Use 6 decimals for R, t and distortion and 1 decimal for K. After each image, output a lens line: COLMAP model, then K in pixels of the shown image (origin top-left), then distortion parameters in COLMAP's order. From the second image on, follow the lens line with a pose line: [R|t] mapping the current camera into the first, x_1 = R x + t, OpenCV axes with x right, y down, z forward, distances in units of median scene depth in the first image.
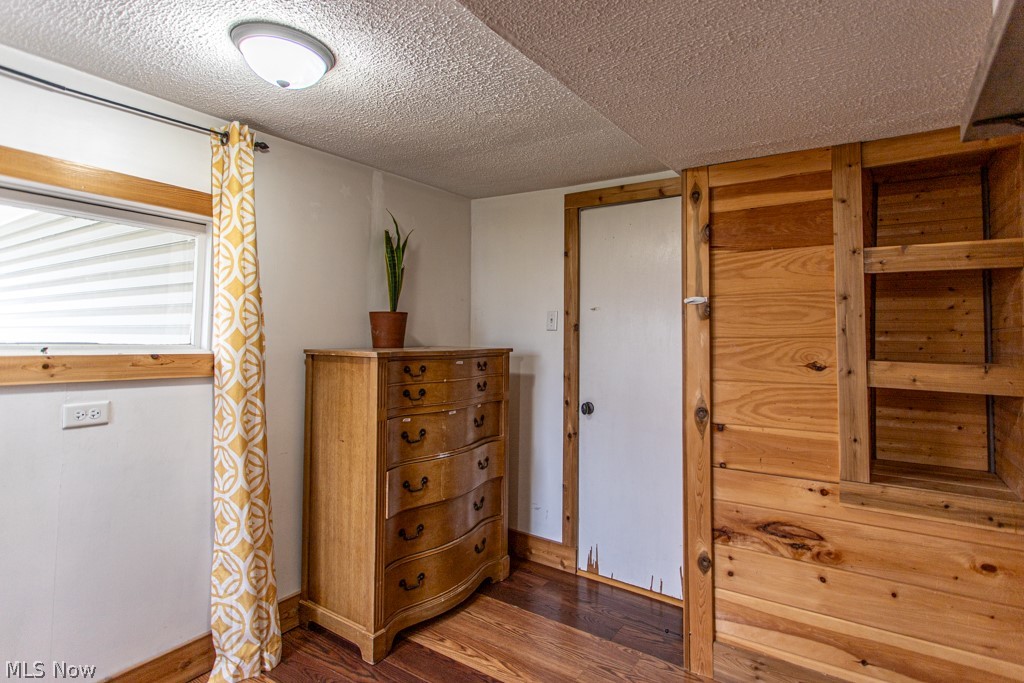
lens RADIAL K [[520.4, 0, 515.7], [0, 520.4, 320.0], [0, 0, 1]] dist [0.005088, 0.000939]
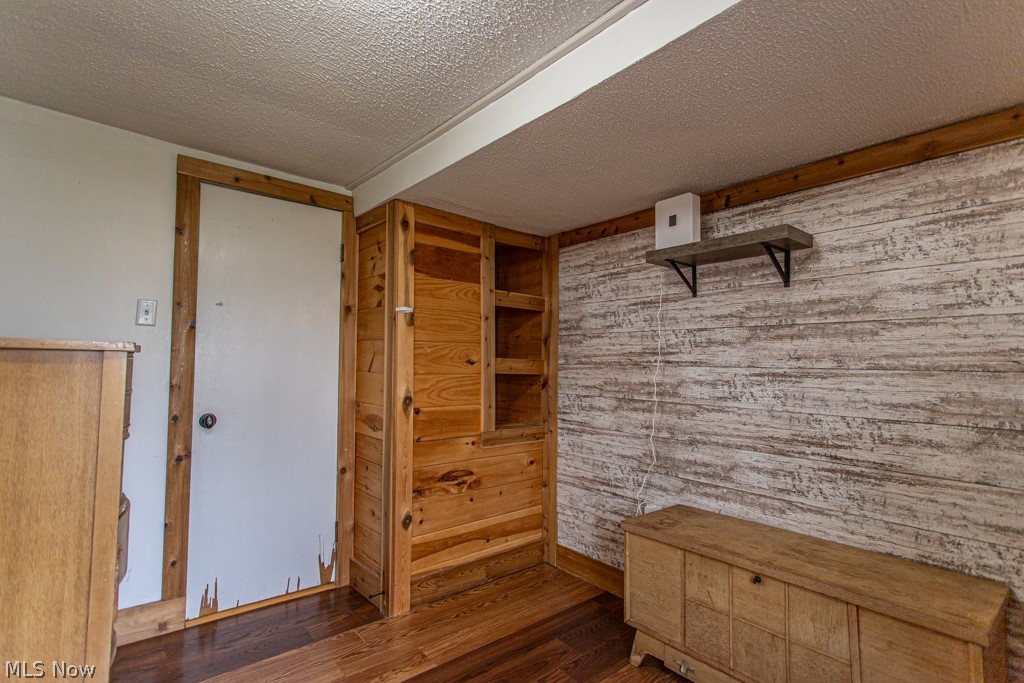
lens RADIAL K [[503.5, 0, 512.0], [0, 503.5, 341.5], [0, 0, 1]] dist [0.004679, 0.001655]
pose [[0.270130, 0.038090, 0.962070, -0.773634], [-0.046056, 0.998585, -0.026604, 0.060381], [-0.961722, -0.037123, 0.271502, 0.466707]]
